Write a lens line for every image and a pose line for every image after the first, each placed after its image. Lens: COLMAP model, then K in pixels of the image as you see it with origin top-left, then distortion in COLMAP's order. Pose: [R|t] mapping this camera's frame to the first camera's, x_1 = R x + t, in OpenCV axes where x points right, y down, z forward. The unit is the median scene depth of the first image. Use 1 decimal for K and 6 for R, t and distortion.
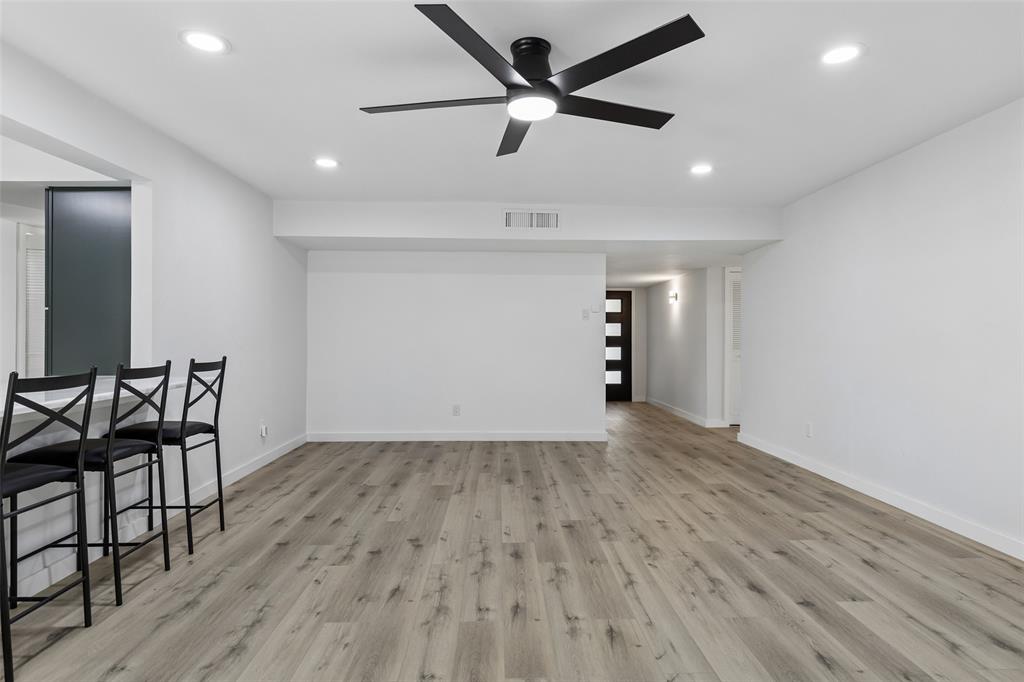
lens RADIAL K [[544.8, 0, 514.3], [0, 544.8, 339.5], [0, 0, 1]] dist [0.002429, -0.001080]
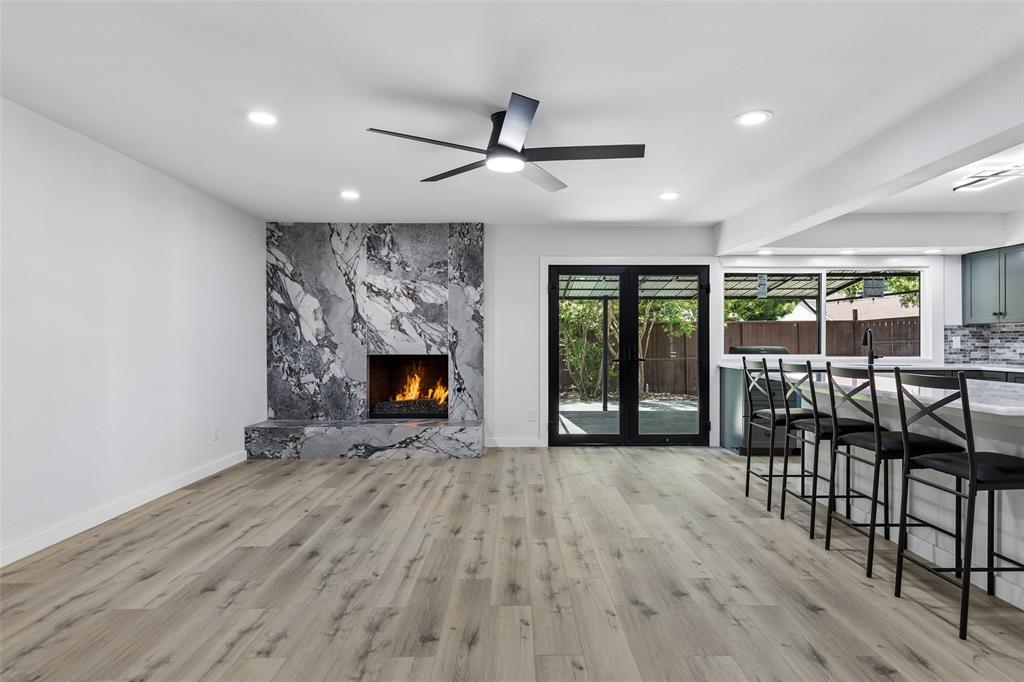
lens RADIAL K [[544.8, 0, 514.6], [0, 544.8, 341.9], [0, 0, 1]] dist [0.002429, -0.001080]
pose [[-0.999535, 0.000116, 0.030505, -0.025147], [0.000487, 0.999926, 0.012158, -0.013708], [-0.030501, 0.012167, -0.999461, 1.958834]]
